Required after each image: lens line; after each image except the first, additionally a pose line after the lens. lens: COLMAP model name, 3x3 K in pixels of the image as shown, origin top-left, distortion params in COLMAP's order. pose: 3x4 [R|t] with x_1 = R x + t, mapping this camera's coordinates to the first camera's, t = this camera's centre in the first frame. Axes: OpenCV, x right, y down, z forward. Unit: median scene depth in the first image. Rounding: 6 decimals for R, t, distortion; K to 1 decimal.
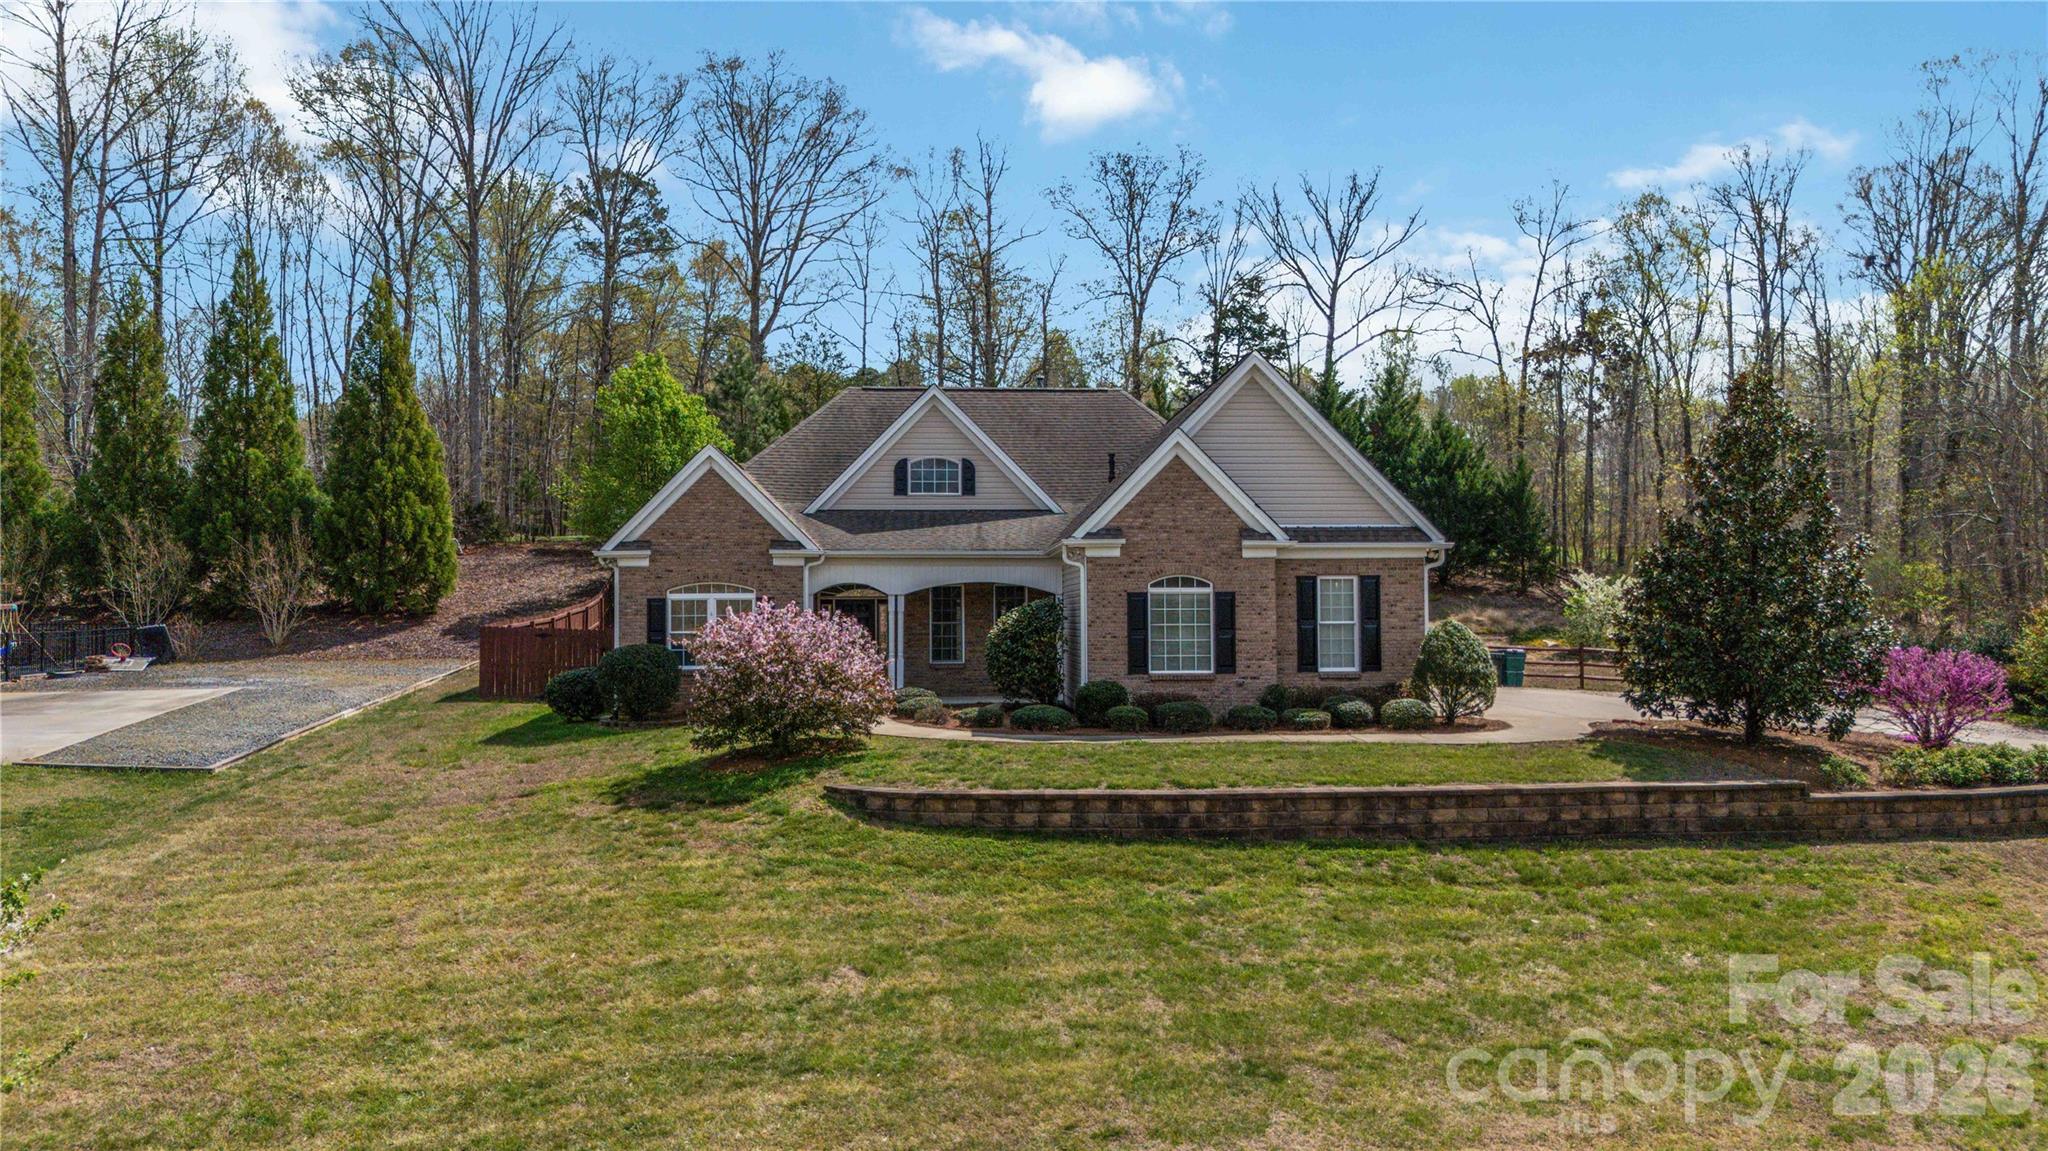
lens RADIAL K [[1510.7, 0, 1022.9], [0, 1510.7, 576.0], [0, 0, 1]] dist [0.073154, -0.075823]
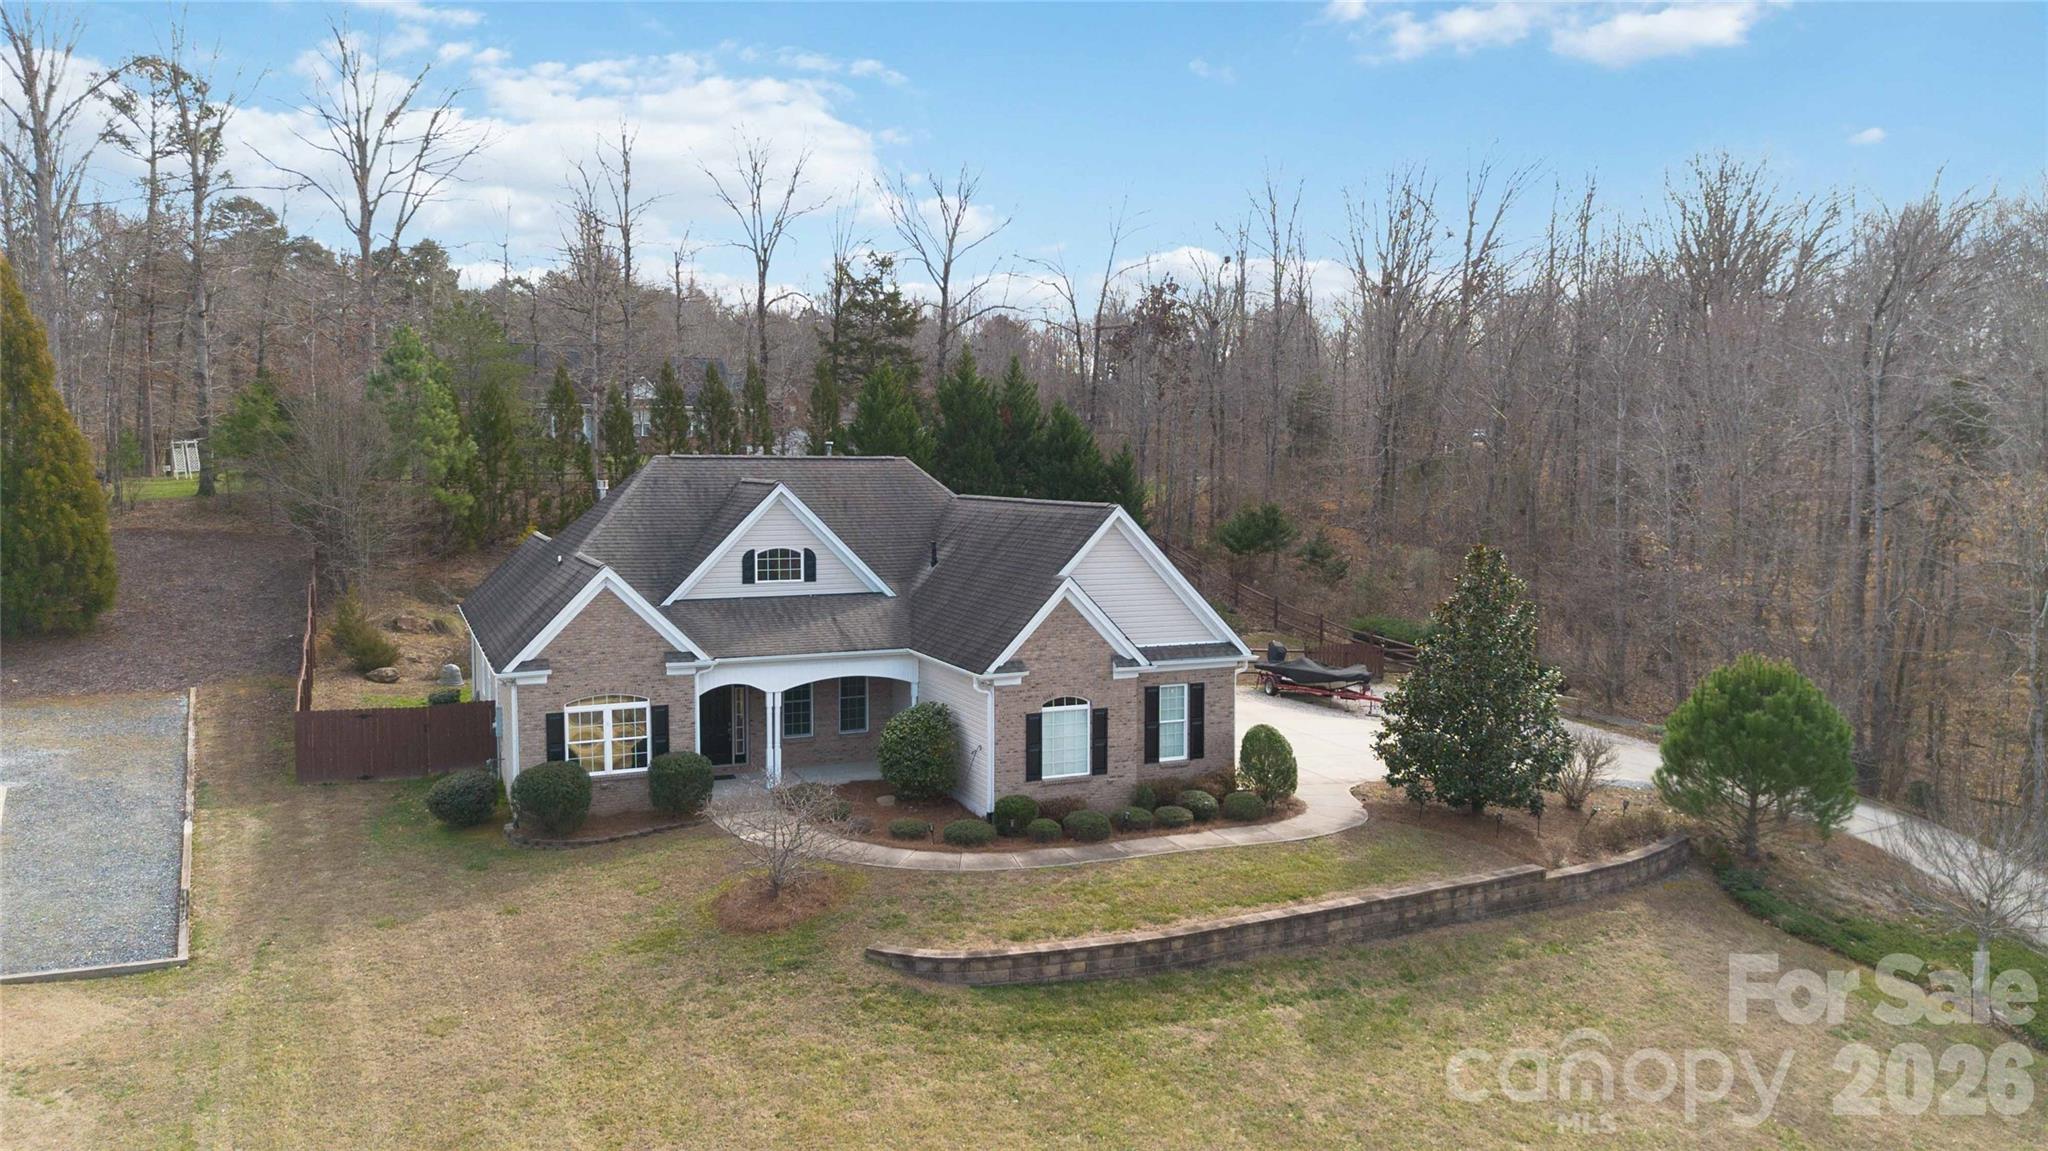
lens RADIAL K [[1442.7, 0, 1026.6], [0, 1442.7, 560.7], [0, 0, 1]] dist [0.085180, -0.099025]
pose [[0.936882, -0.016944, 0.349236, -0.316871], [-0.016665, 0.995526, 0.093007, -0.209829], [-0.349249, -0.092956, 0.932408, -0.047541]]
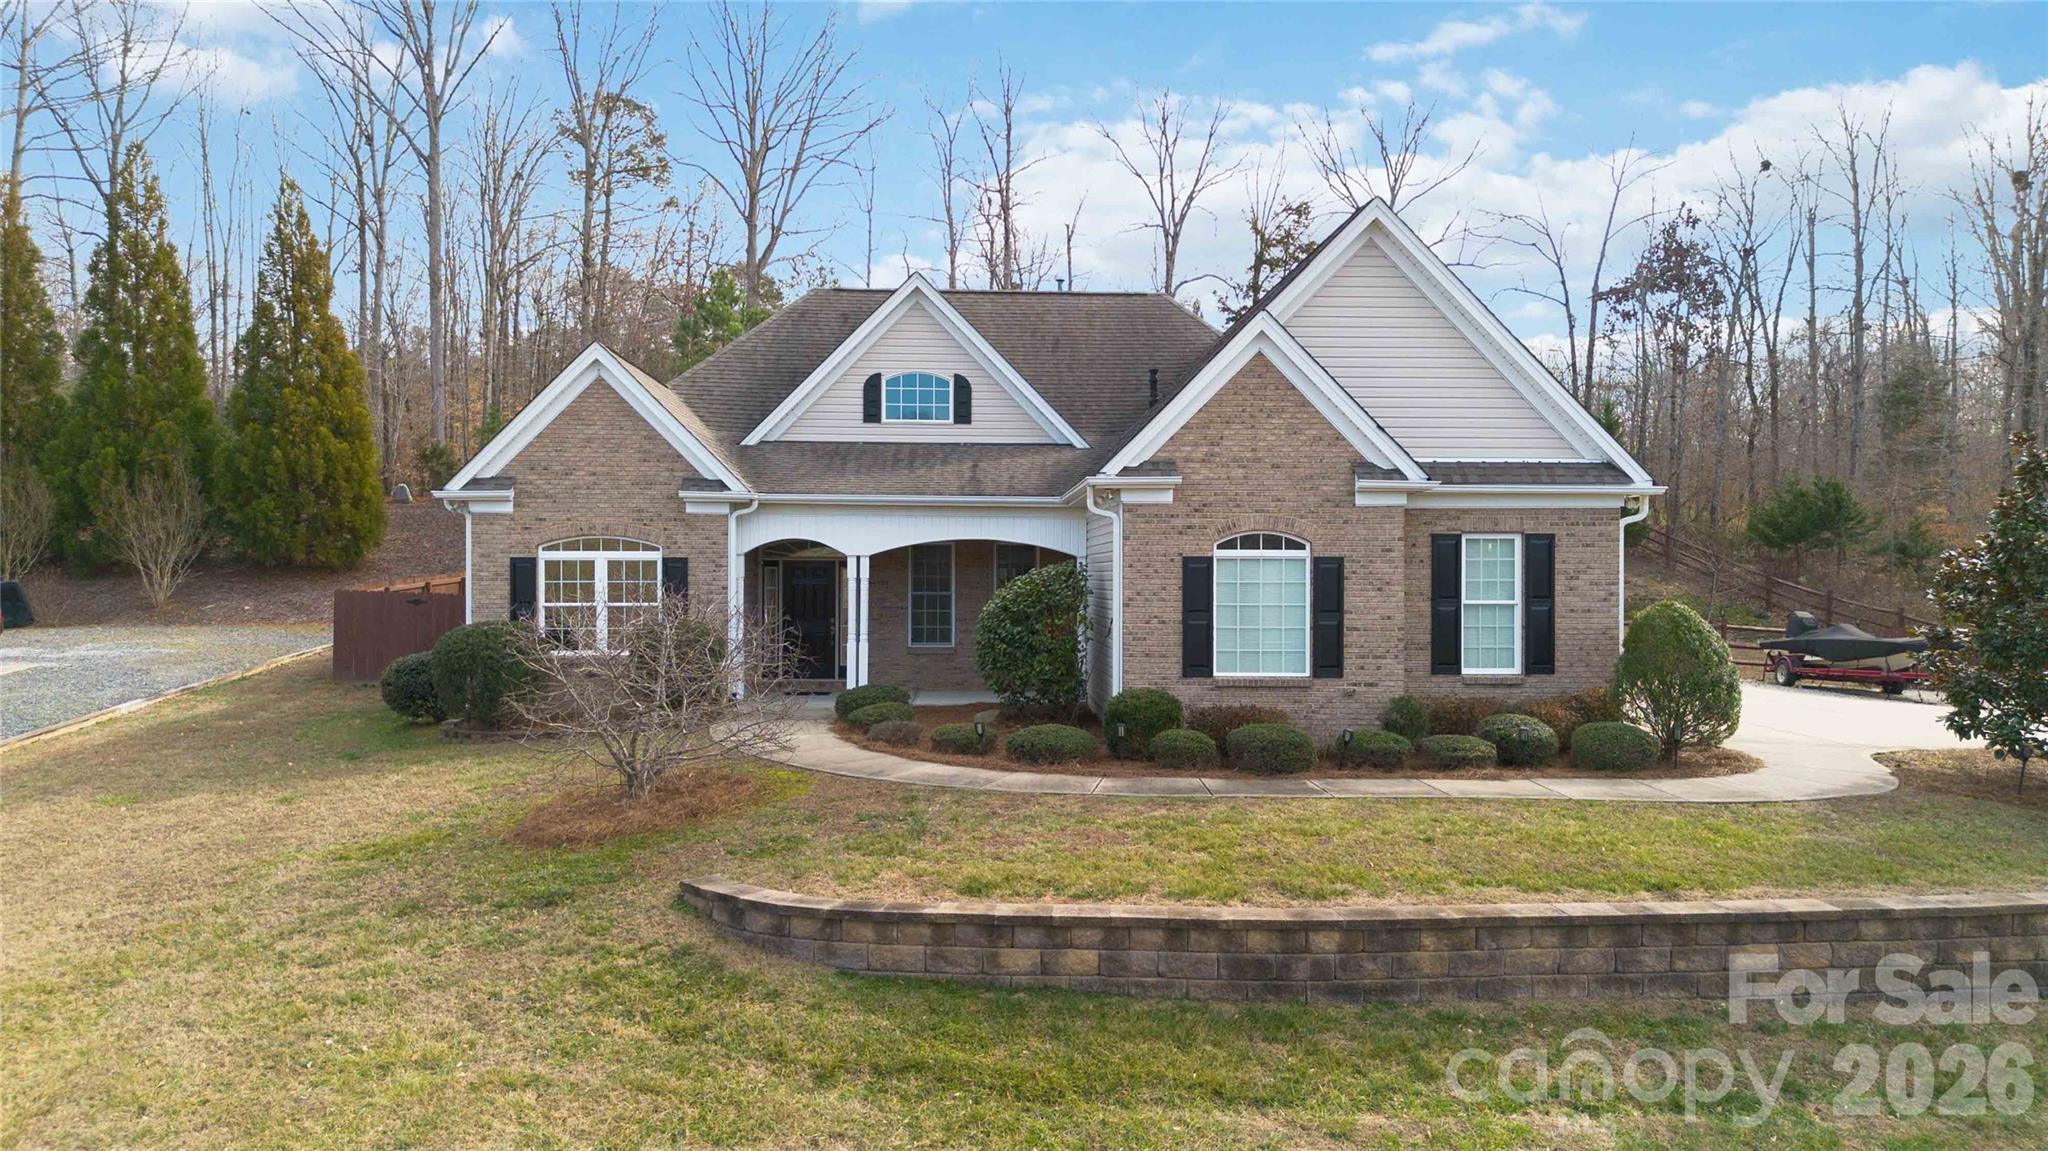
lens RADIAL K [[1442.7, 0, 1026.6], [0, 1442.7, 570.4], [0, 0, 1]] dist [0.085180, -0.099025]
pose [[0.999857, 0.008716, -0.014476, 0.008573], [-0.008340, 0.999632, 0.025800, 0.001085], [0.014696, -0.025676, 0.999562, 0.345822]]
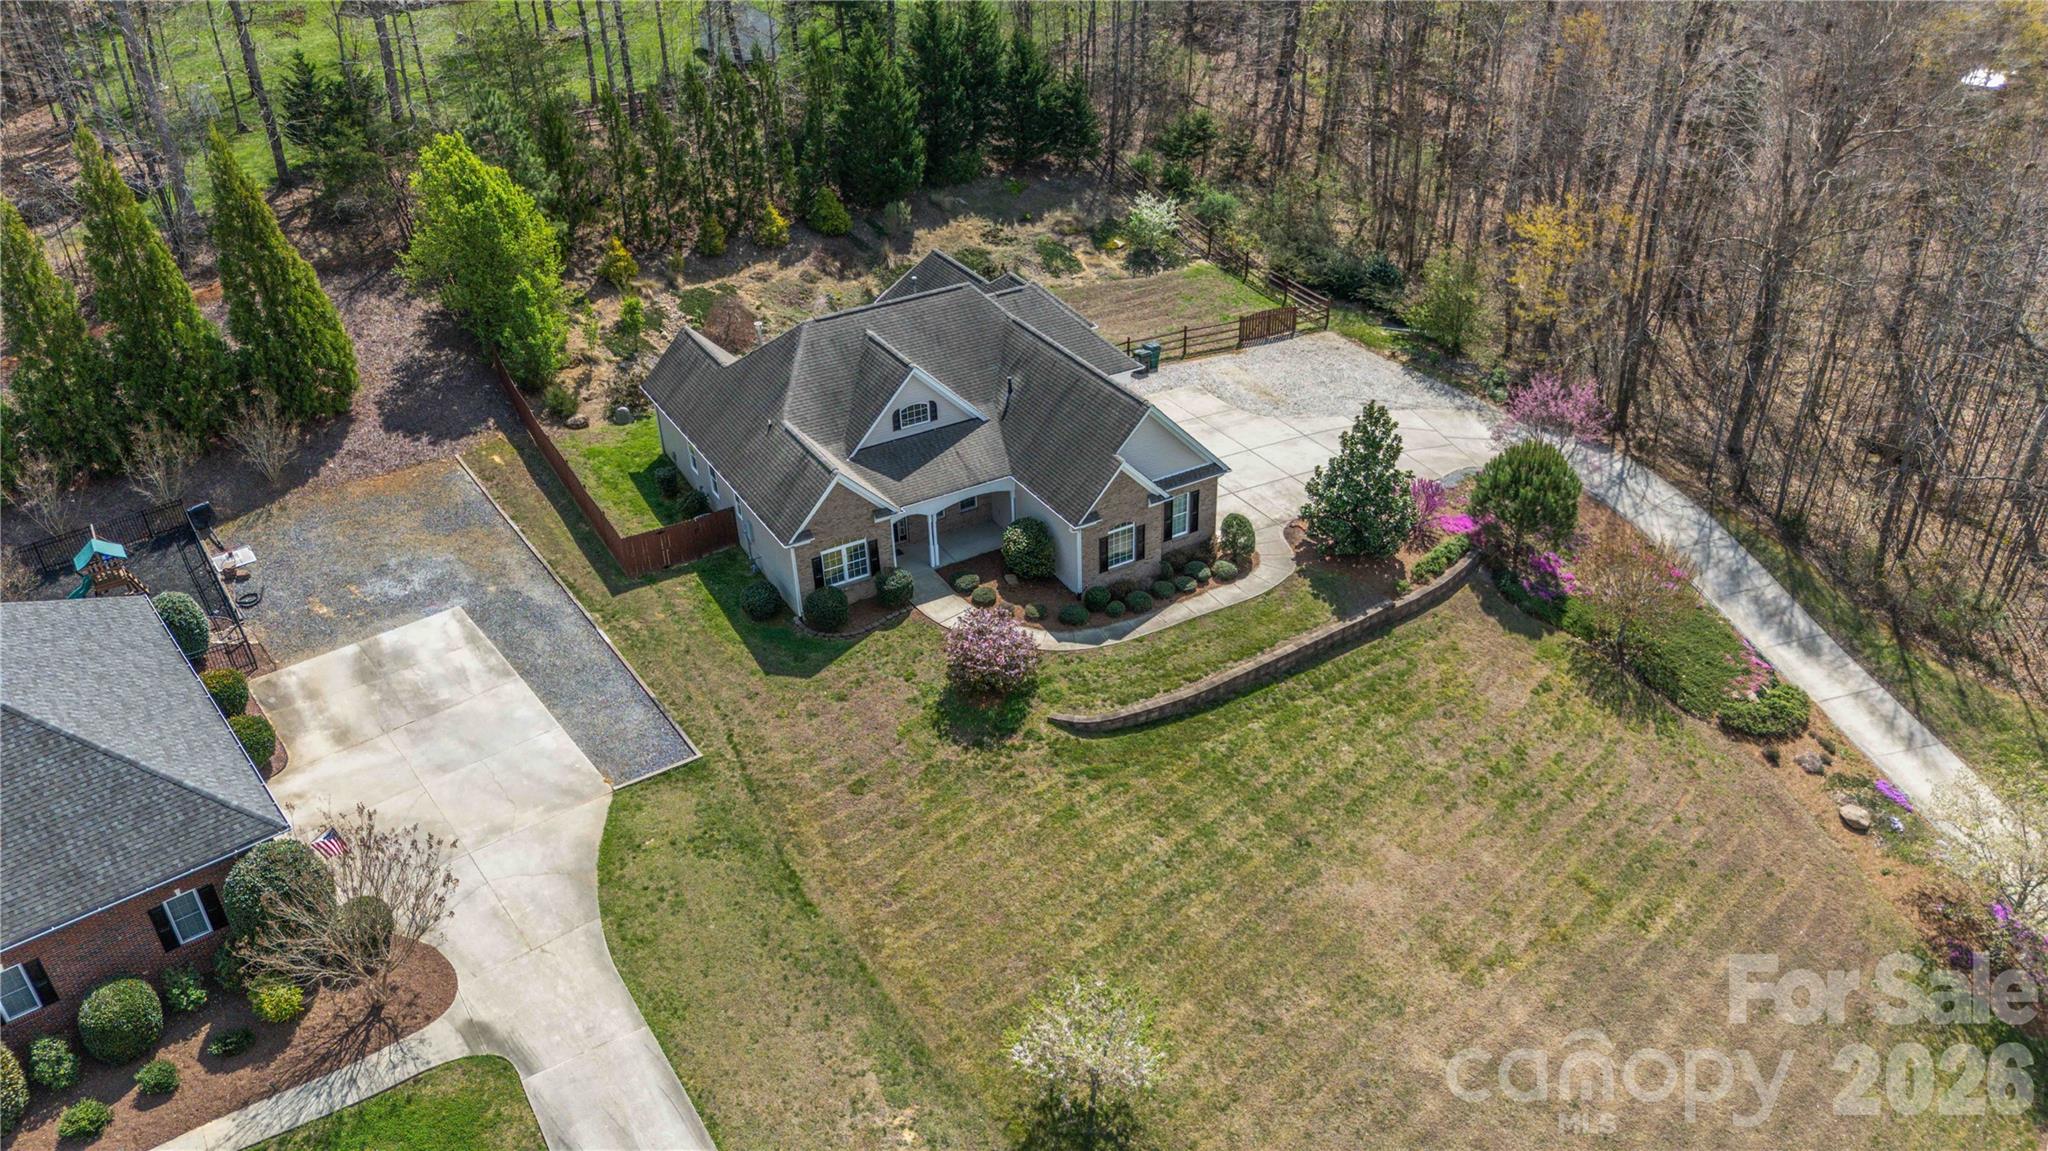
lens RADIAL K [[1510.7, 0, 1019.1], [0, 1510.7, 581.3], [0, 0, 1]] dist [0.073154, -0.075823]
pose [[0.896023, -0.252187, 0.365438, -0.745294], [0.013792, 0.838454, 0.544797, -0.998335], [-0.443794, -0.483111, 0.754752, -0.465600]]
